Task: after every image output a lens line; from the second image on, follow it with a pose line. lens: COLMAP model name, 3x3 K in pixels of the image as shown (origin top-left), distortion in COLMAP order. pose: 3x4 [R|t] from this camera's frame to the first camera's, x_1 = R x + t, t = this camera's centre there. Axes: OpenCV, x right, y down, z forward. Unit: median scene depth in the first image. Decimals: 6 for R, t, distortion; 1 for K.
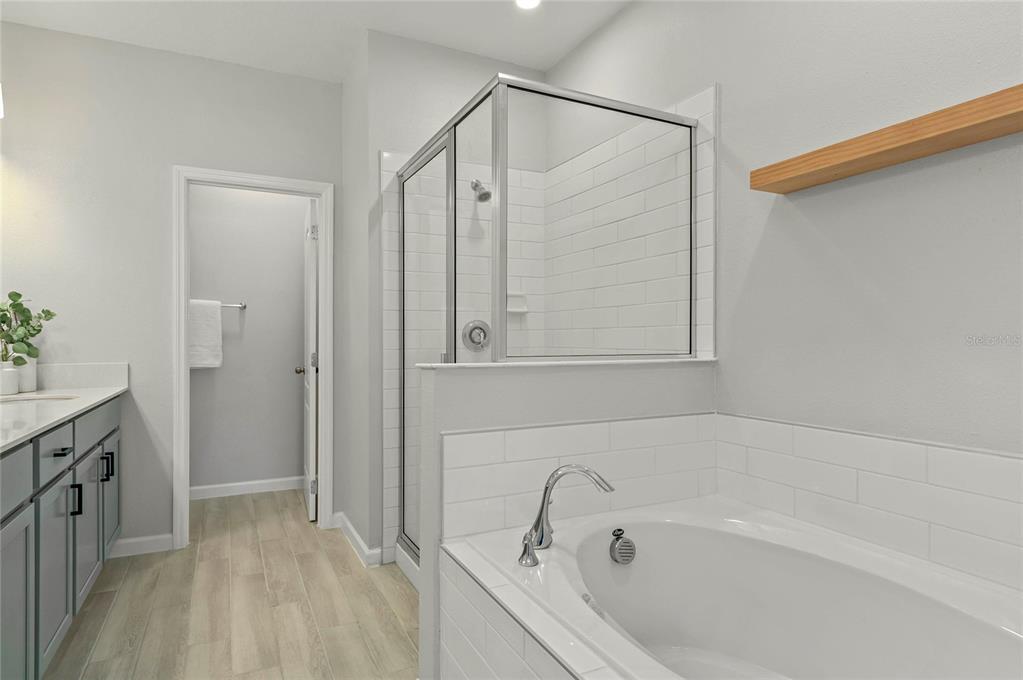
lens RADIAL K [[593.2, 0, 514.0], [0, 593.2, 341.2], [0, 0, 1]] dist [0.019955, -0.007768]
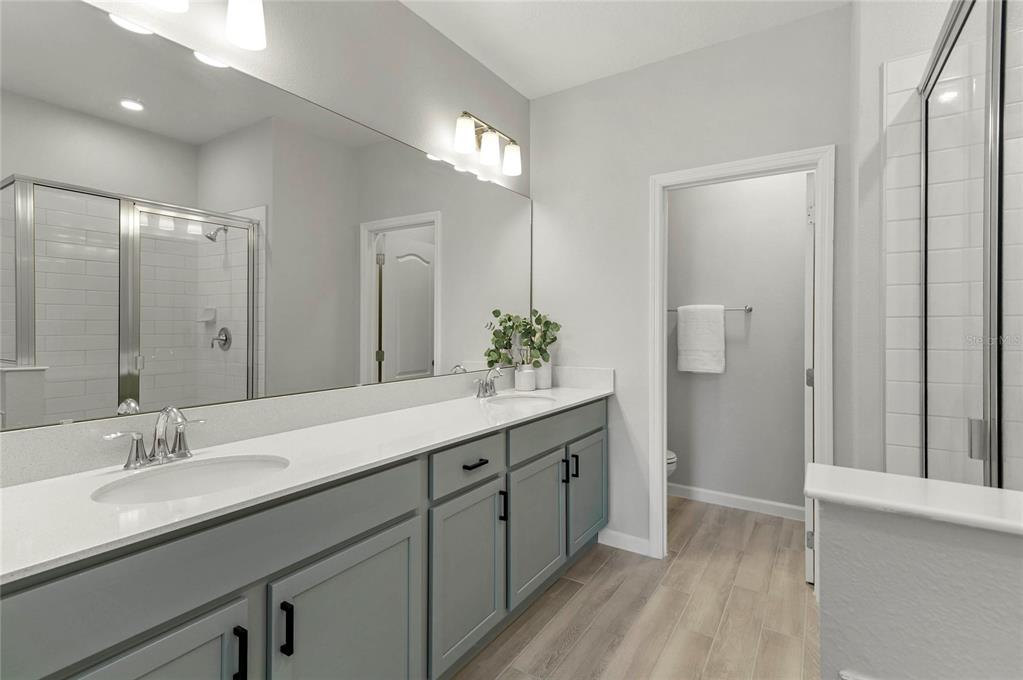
lens RADIAL K [[490.6, 0, 498.1], [0, 490.6, 323.8], [0, 0, 1]] dist [0.005828, -0.000052]
pose [[0.500008, -0.005087, -0.866006, 0.021583], [-0.002794, 0.999968, -0.007487, -0.037582], [0.866016, 0.006163, 0.499978, 0.363380]]
